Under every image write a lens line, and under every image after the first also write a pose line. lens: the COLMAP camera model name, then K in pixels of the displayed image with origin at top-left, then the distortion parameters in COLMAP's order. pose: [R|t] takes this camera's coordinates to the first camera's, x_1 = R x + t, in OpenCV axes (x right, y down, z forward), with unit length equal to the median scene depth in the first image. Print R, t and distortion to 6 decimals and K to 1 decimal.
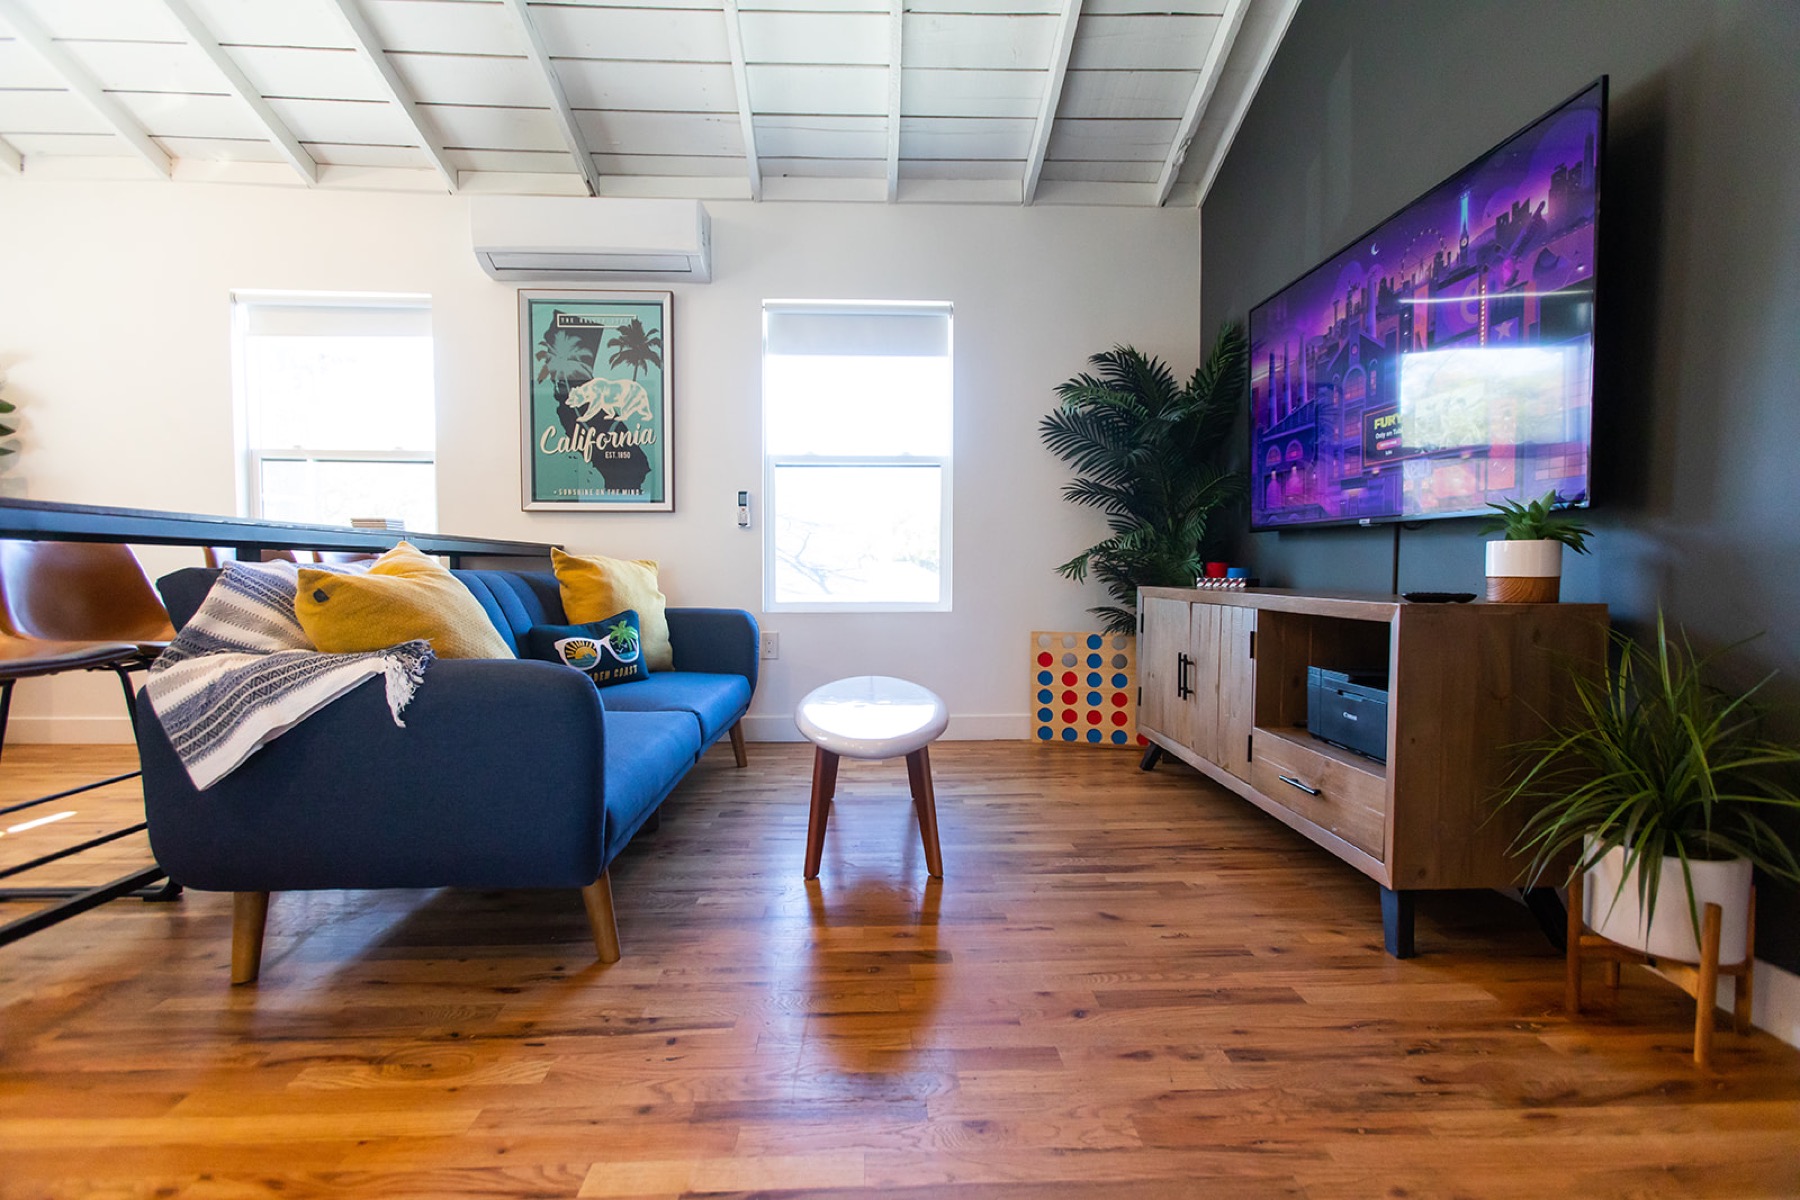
lens RADIAL K [[874.7, 0, 900.0], [0, 874.7, 600.0], [0, 0, 1]] dist [0.000587, 0.000200]
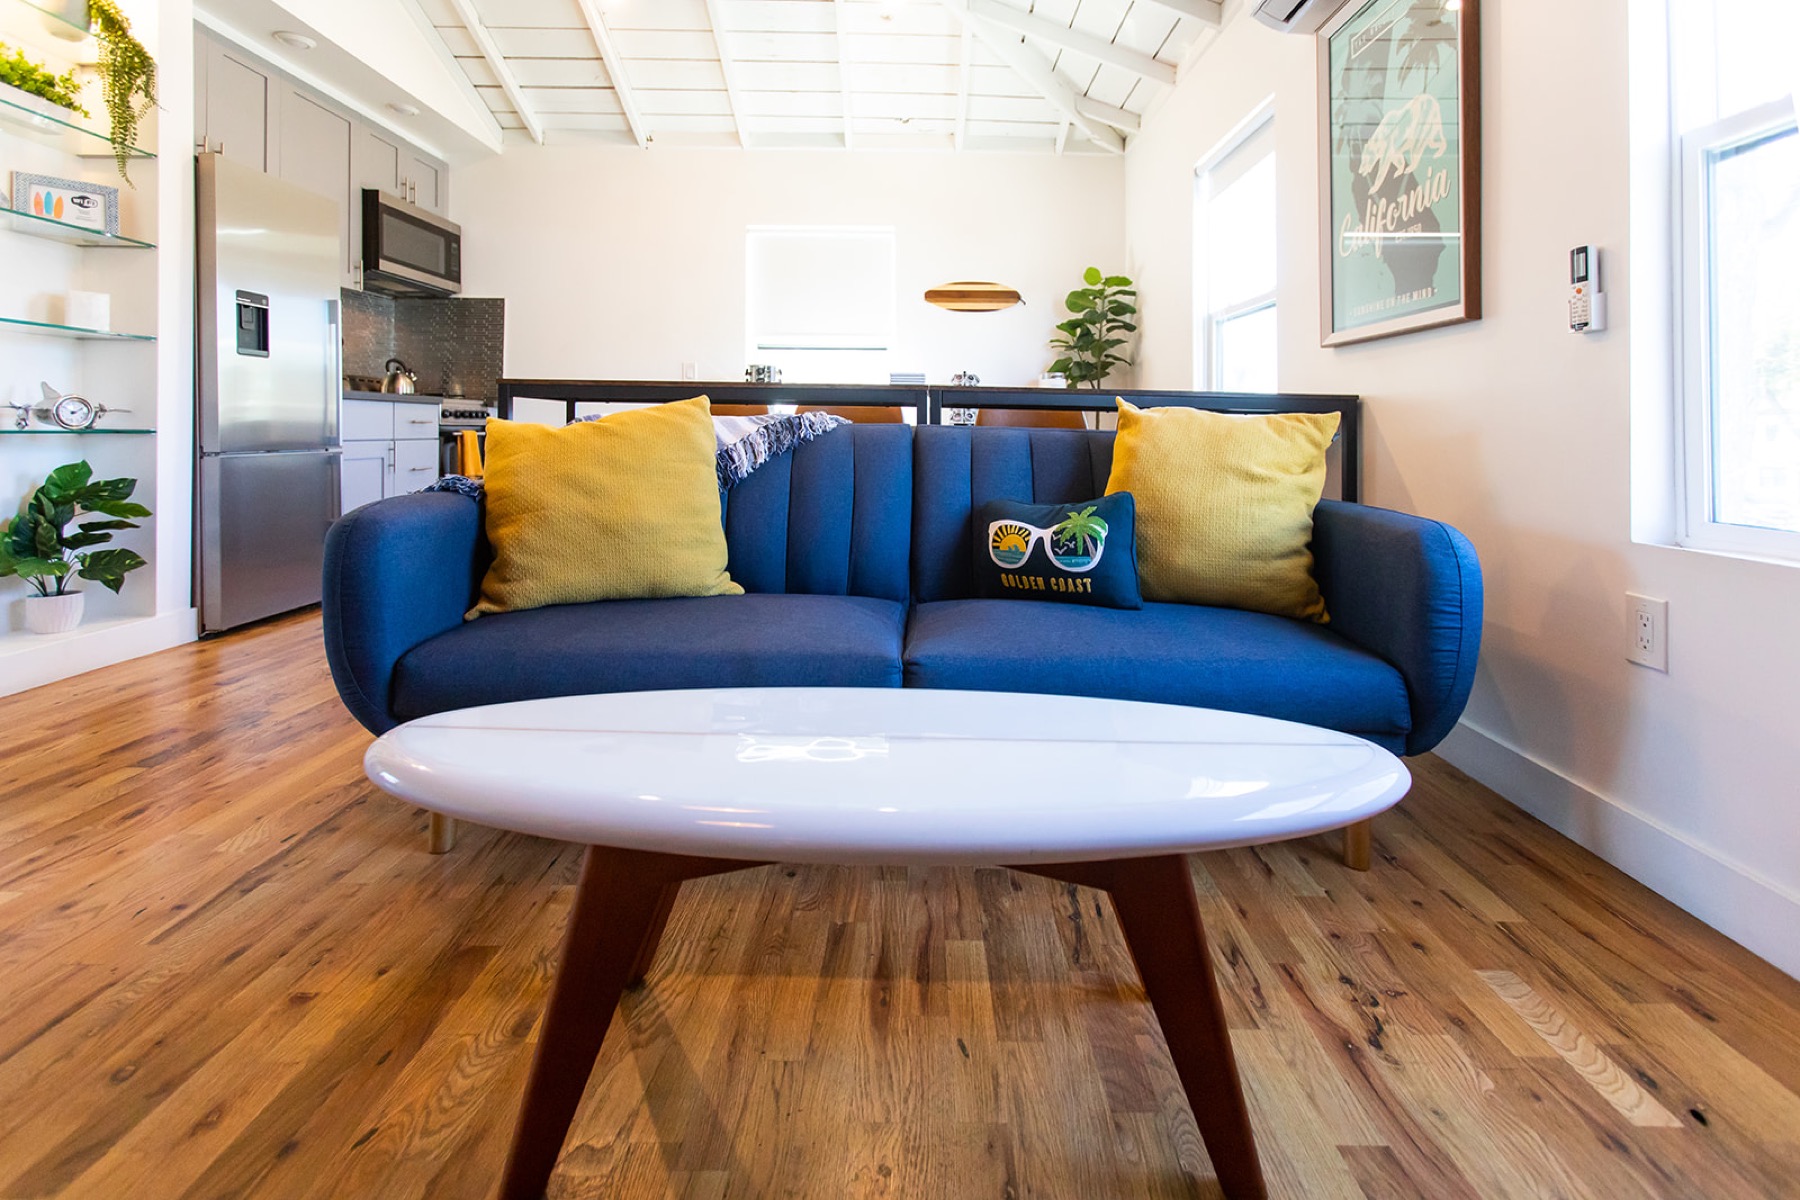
lens RADIAL K [[837.7, 0, 904.8], [0, 837.7, 422.5], [0, 0, 1]] dist [0.001143, 0.000711]
pose [[-0.049826, -0.013938, -0.998661, 0.306392], [-0.050993, 0.998634, -0.011394, -0.024065], [0.997455, 0.050357, -0.050469, 0.900285]]
